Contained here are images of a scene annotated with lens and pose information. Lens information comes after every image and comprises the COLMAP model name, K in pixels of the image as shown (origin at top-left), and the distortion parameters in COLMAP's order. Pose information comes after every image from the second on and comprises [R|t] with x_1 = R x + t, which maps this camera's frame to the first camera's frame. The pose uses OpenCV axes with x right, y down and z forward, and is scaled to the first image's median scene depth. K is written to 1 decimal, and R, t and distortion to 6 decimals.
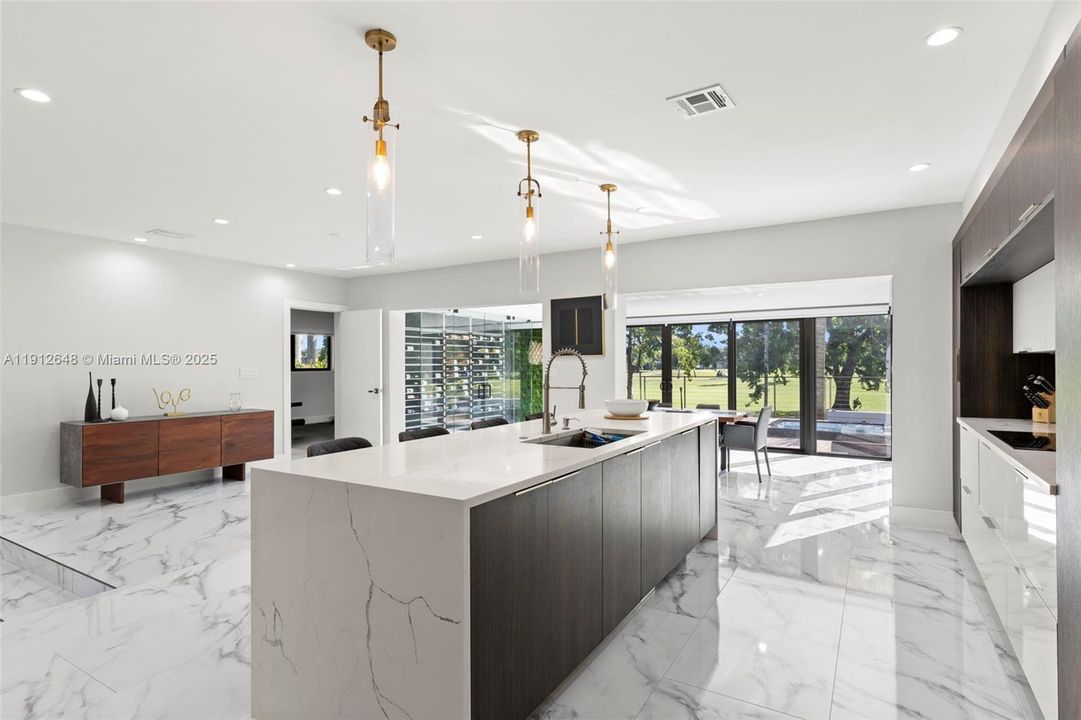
lens RADIAL K [[562.0, 0, 542.8], [0, 562.0, 363.6], [0, 0, 1]] dist [0.000527, -0.000731]
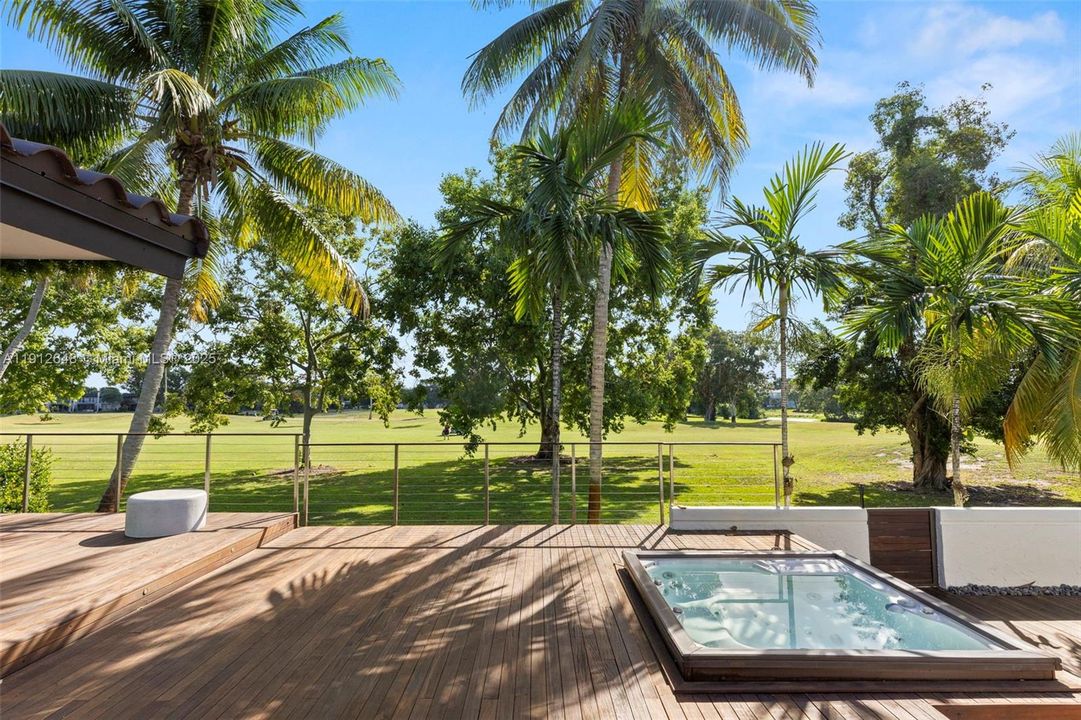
lens RADIAL K [[517.0, 0, 537.8], [0, 517.0, 360.2], [0, 0, 1]] dist [0.003753, -0.000182]
pose [[0.850342, 0.044084, 0.524380, 0.196029], [-0.001983, 0.996746, -0.080581, -0.022467], [-0.526226, 0.067482, 0.847663, 0.936463]]
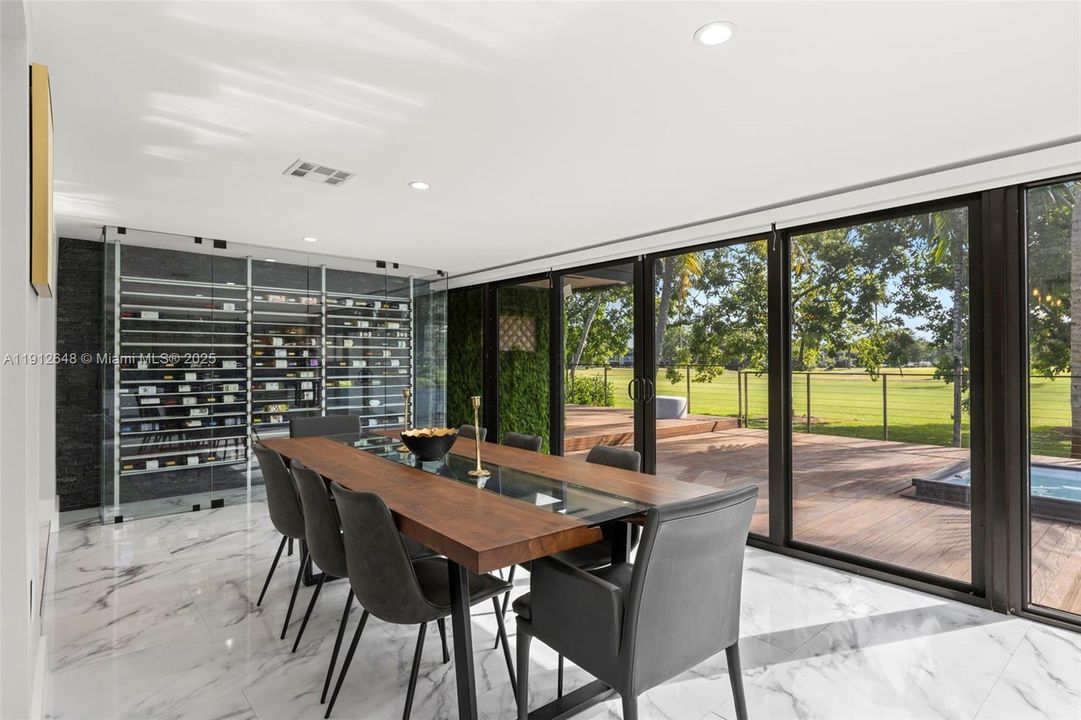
lens RADIAL K [[562.0, 0, 539.8], [0, 562.0, 354.1], [0, 0, 1]] dist [0.000527, -0.000731]
pose [[0.949391, -0.002879, -0.314082, 0.269472], [-0.000953, 0.999927, -0.012046, 0.015817], [0.314094, 0.011735, 0.949319, 0.506876]]
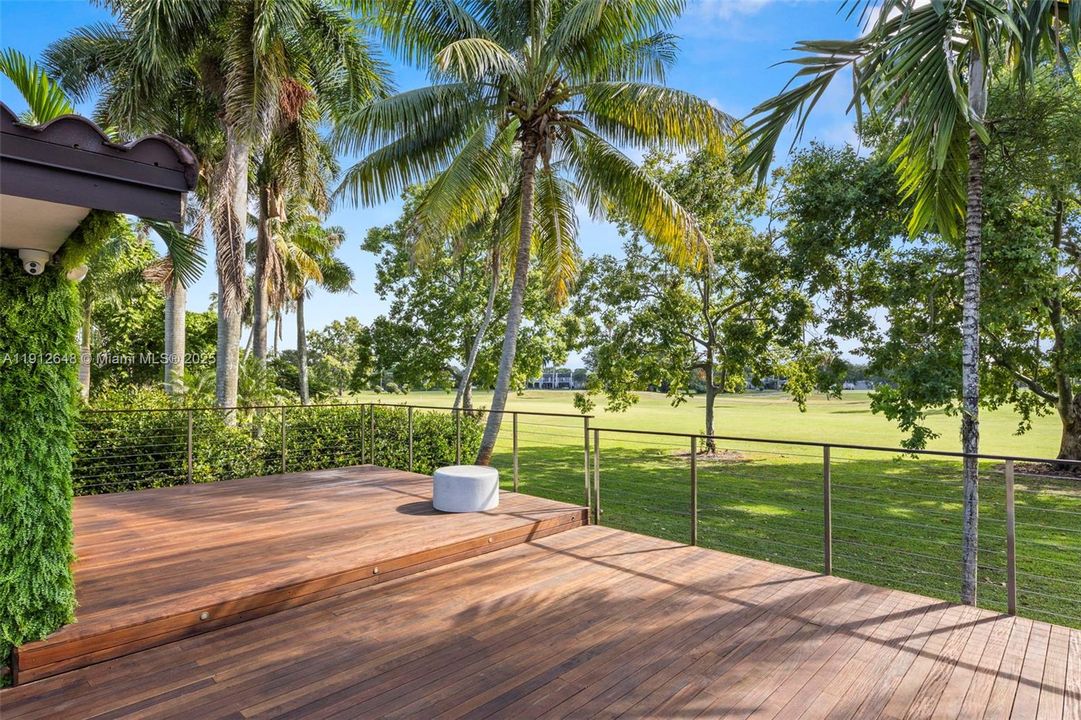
lens RADIAL K [[562.0, 0, 540.7], [0, 562.0, 374.5], [0, 0, 1]] dist [0.000527, -0.000731]
pose [[0.976552, 0.000825, -0.215280, 0.389253], [-0.003217, 0.999937, -0.010760, -0.018792], [0.215258, 0.011200, 0.976493, 1.074000]]
